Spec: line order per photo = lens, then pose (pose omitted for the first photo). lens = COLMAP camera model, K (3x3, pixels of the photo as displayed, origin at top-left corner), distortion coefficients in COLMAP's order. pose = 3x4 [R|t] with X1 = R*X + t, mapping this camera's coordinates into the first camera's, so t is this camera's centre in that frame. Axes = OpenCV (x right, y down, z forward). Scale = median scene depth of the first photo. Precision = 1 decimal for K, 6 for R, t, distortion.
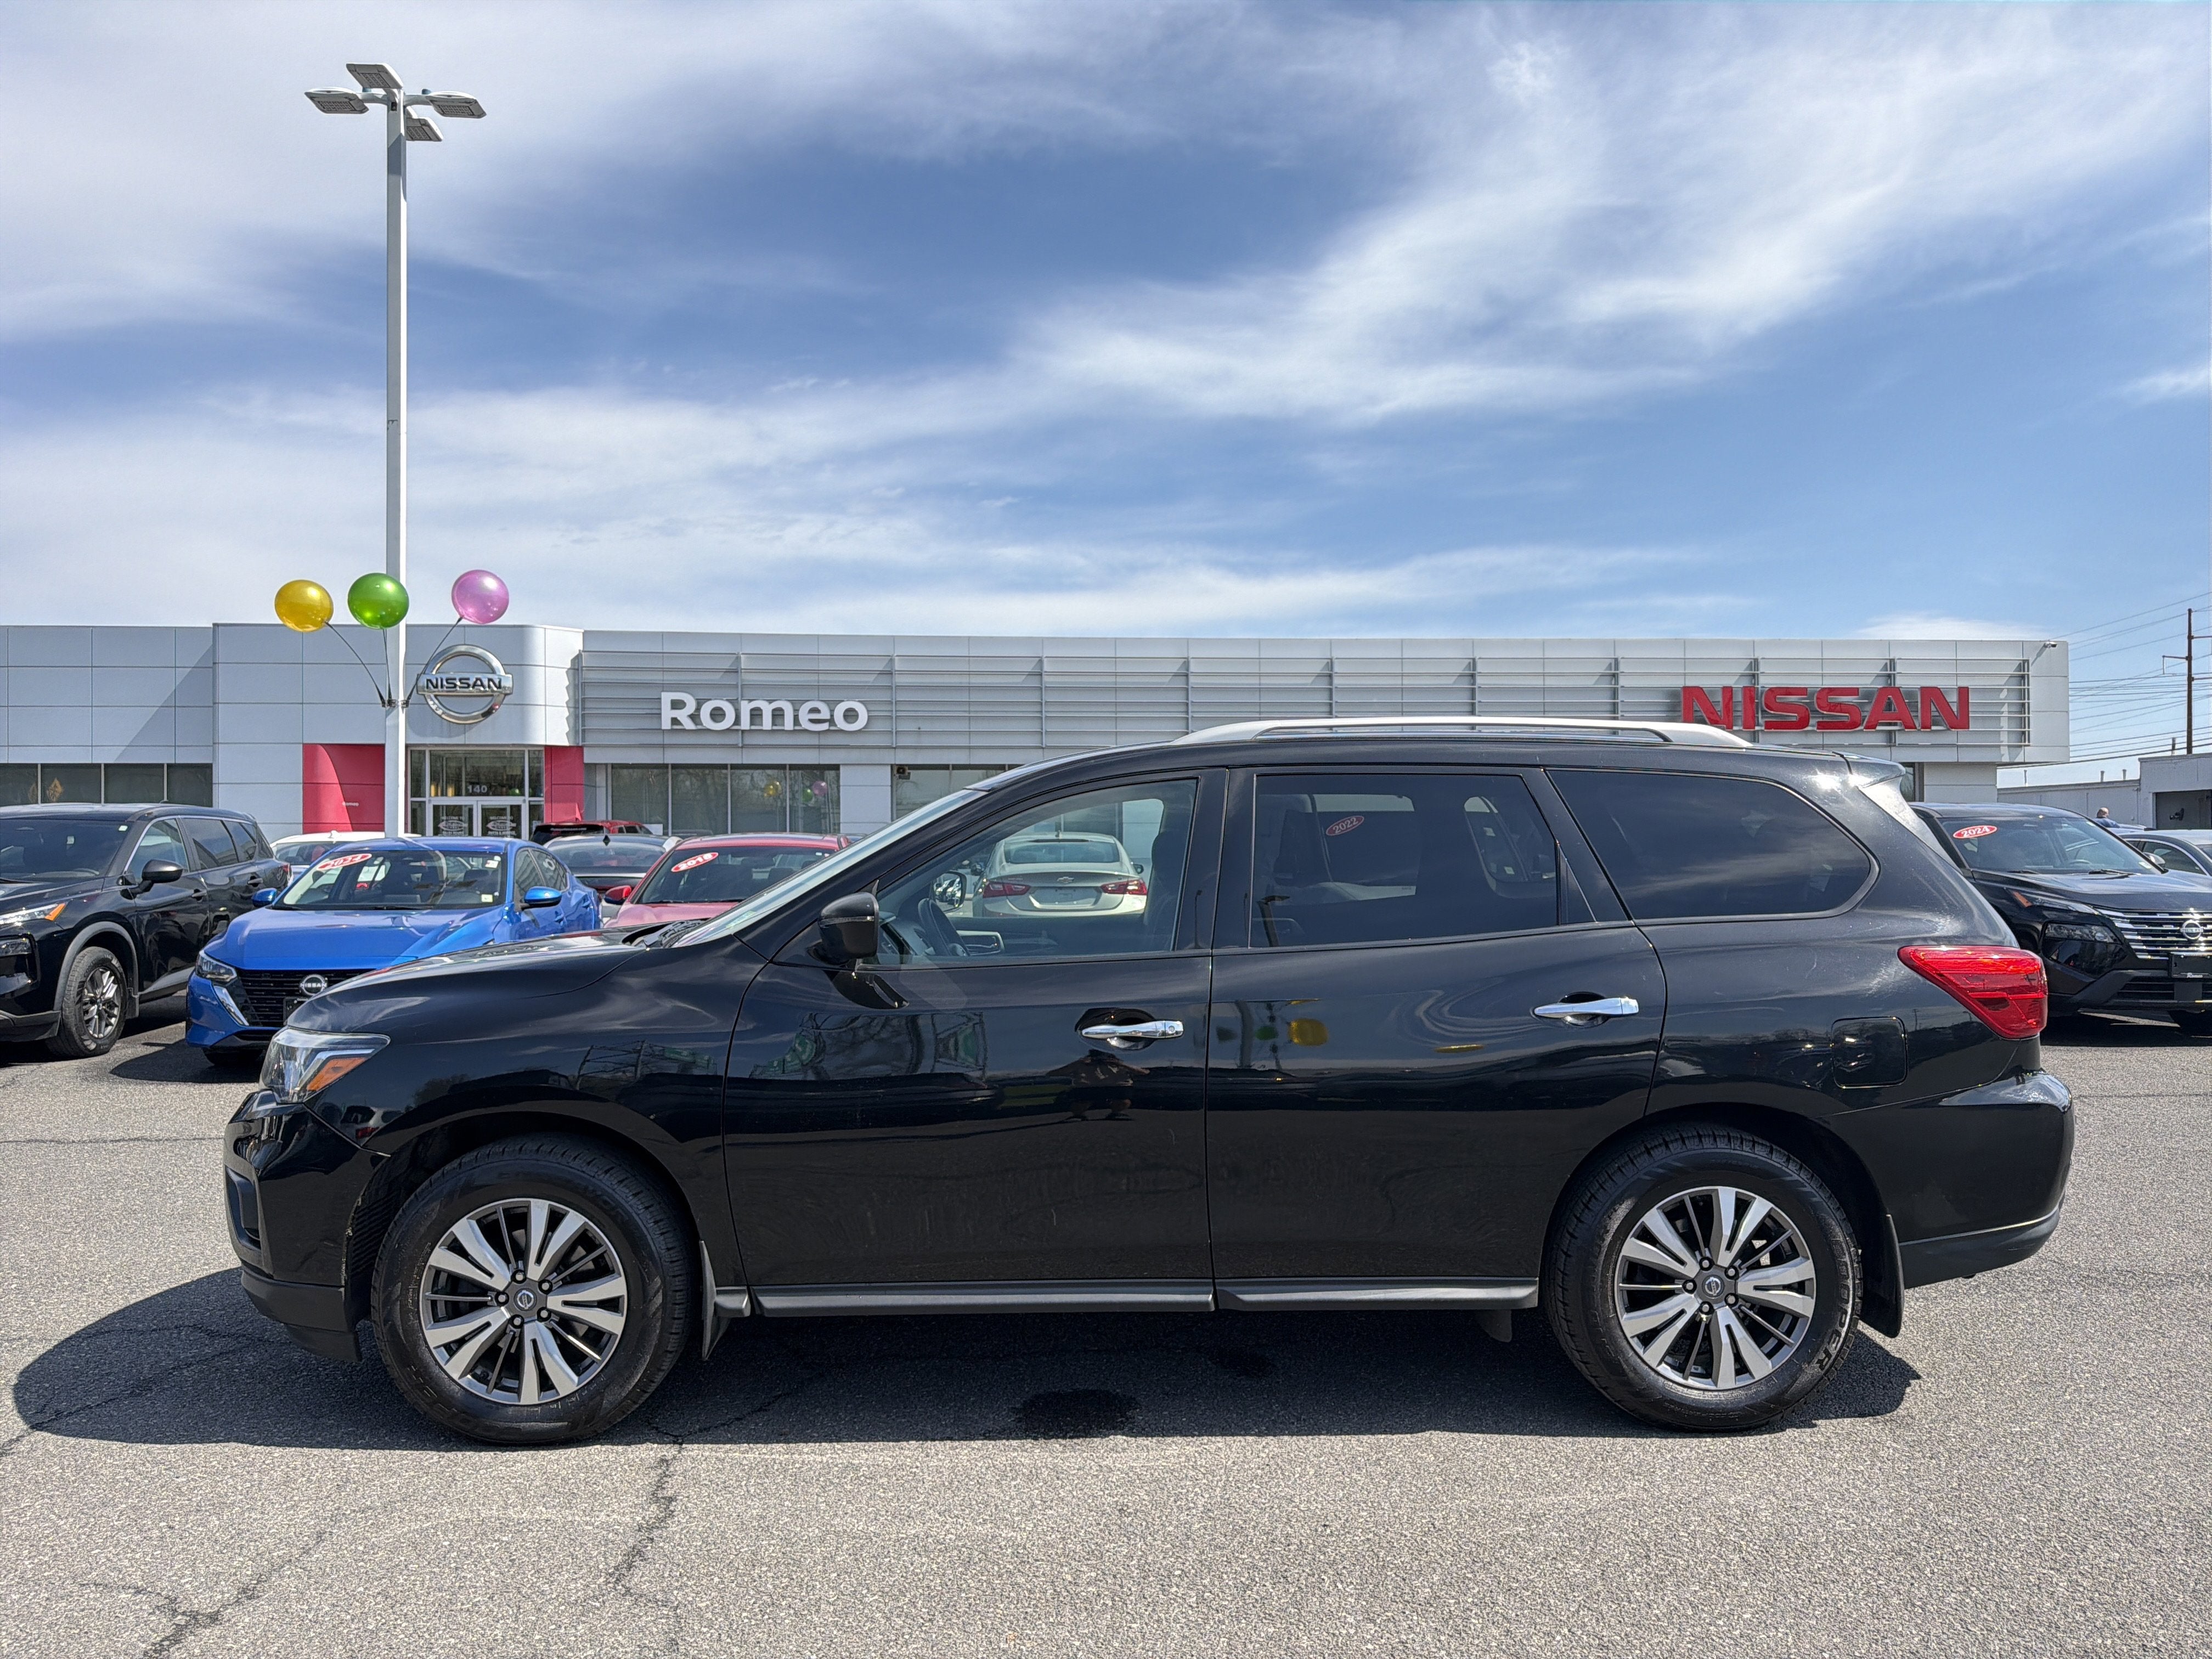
lens RADIAL K [[1549.2, 0, 1116.3], [0, 1549.2, 833.5], [0, 0, 1]] dist [0.056920, -0.073536]
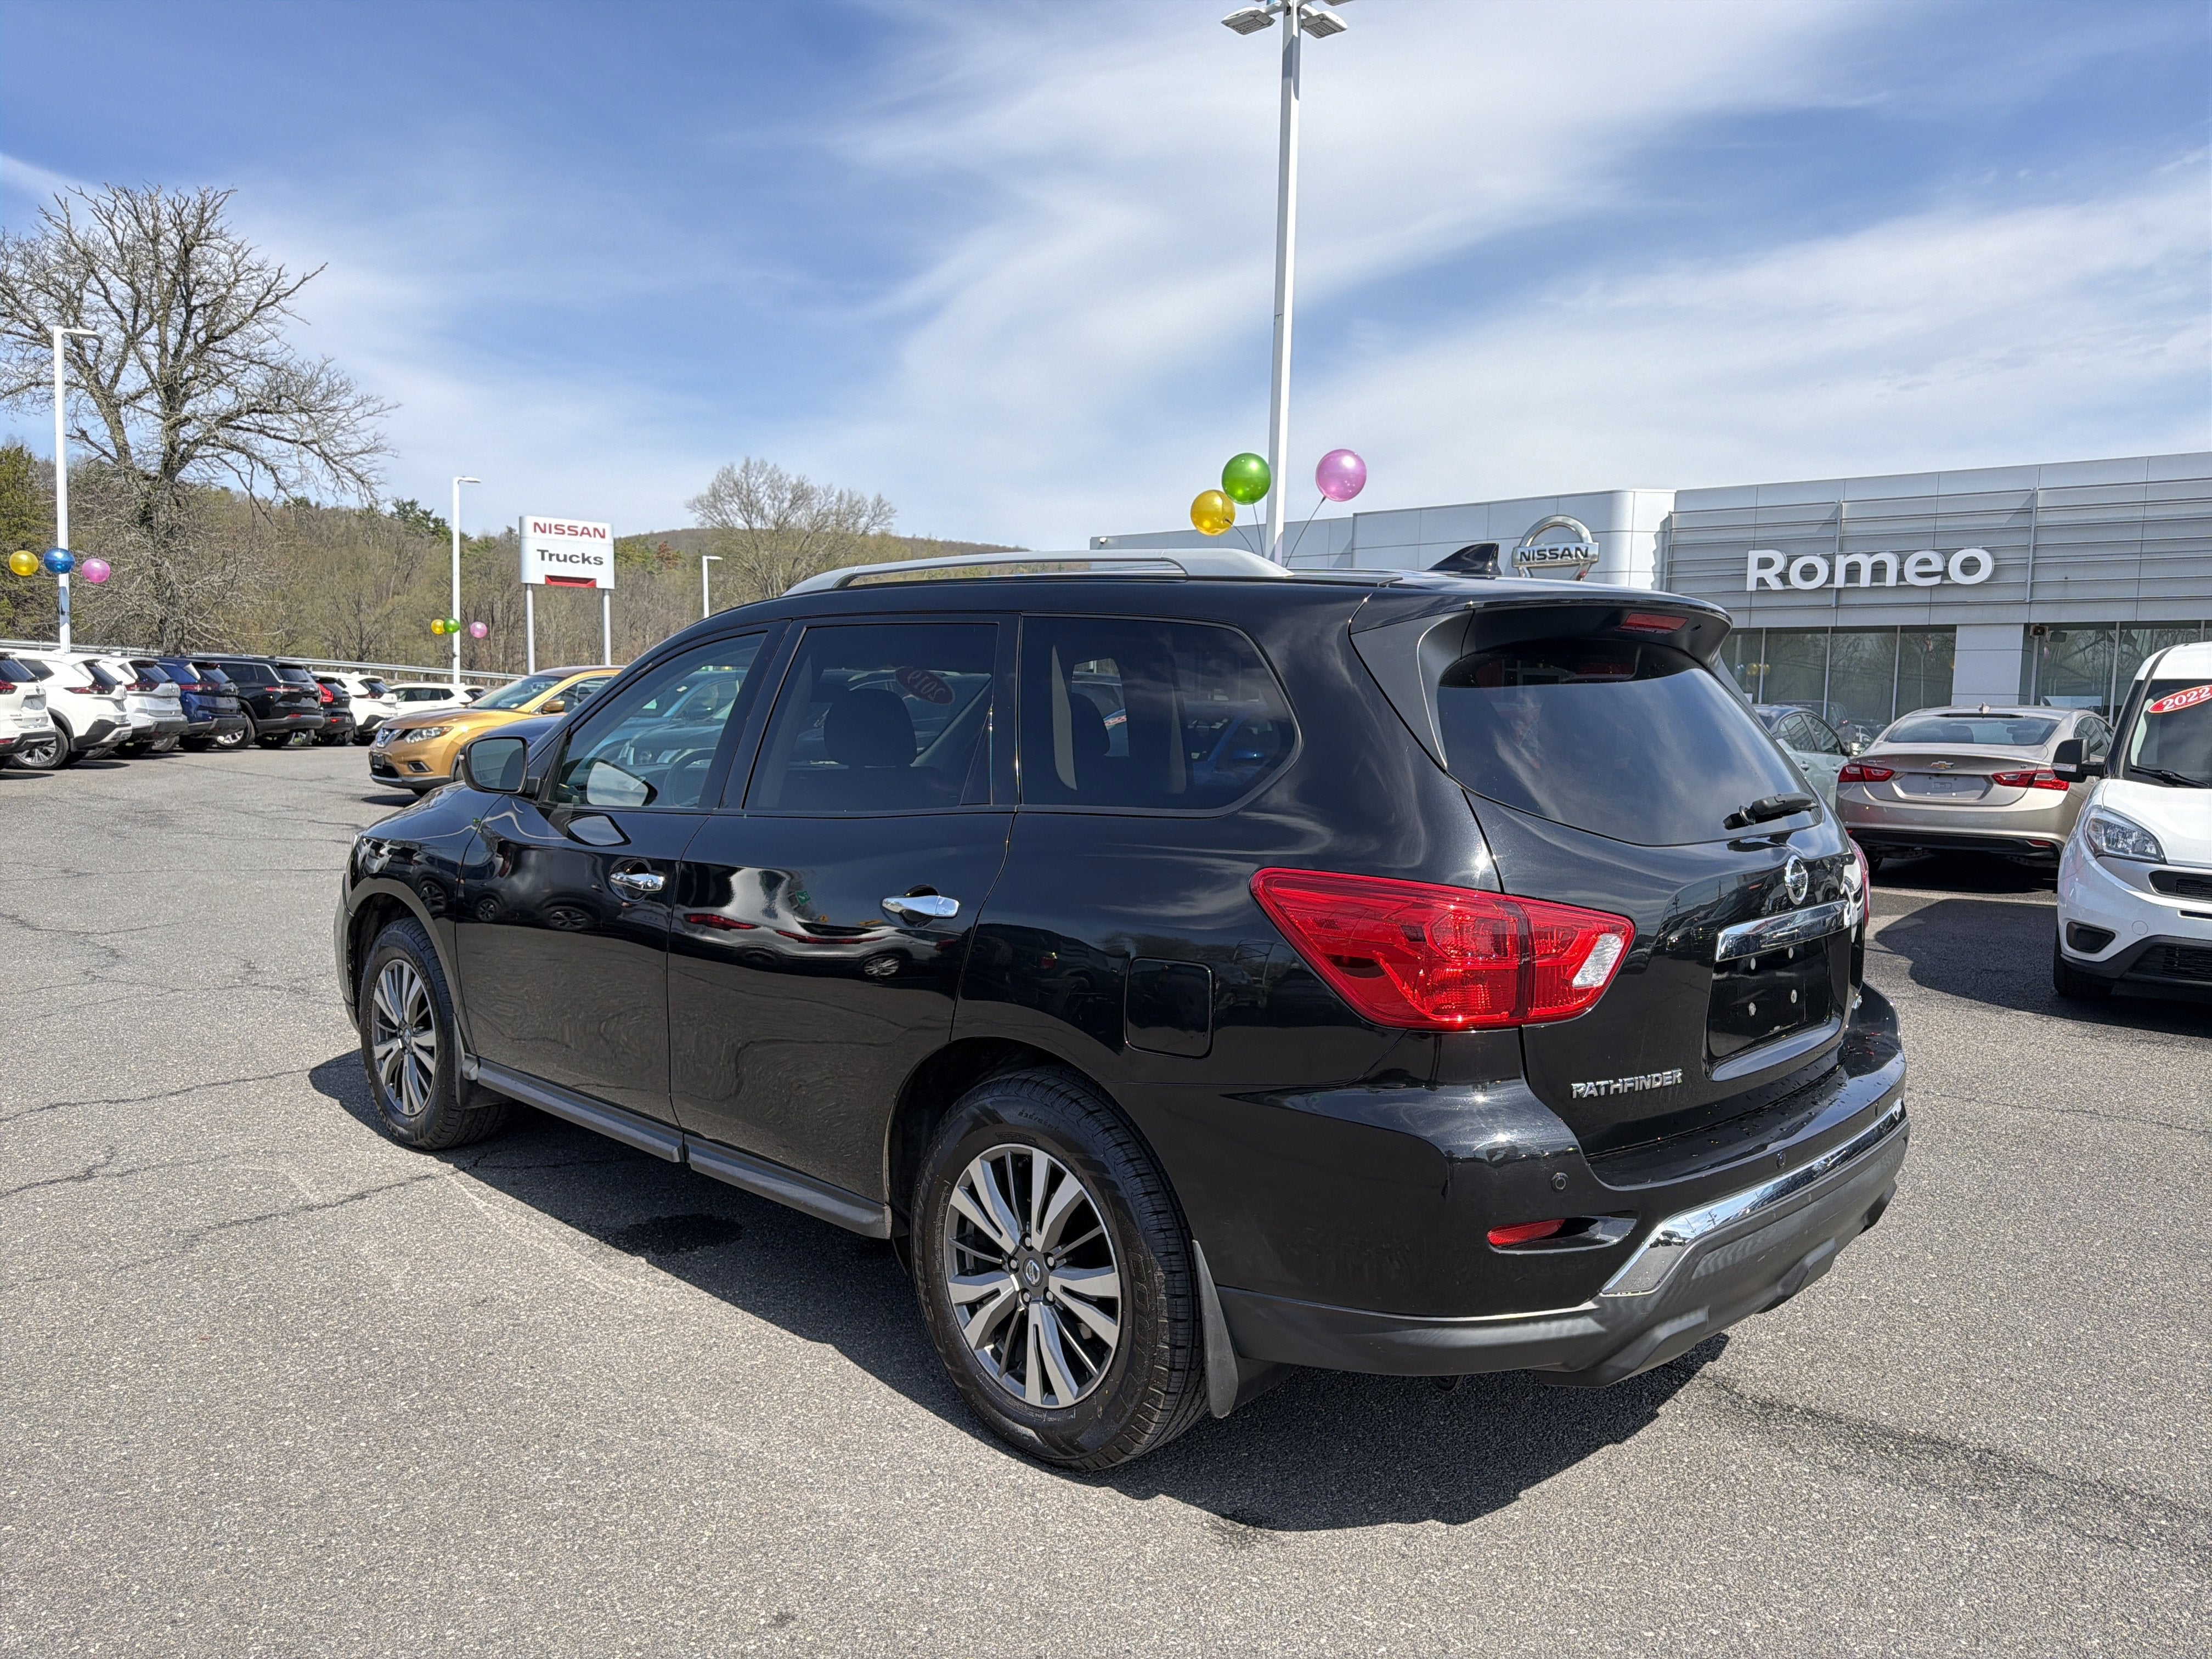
lens RADIAL K [[1569.7, 0, 1126.4], [0, 1569.7, 849.0], [0, 0, 1]] dist [0.024266, -0.037316]
pose [[0.700122, 0.079770, -0.709553, 0.128450], [-0.014550, 0.995127, 0.097518, 0.000116], [0.713875, -0.057950, 0.697872, 0.067189]]
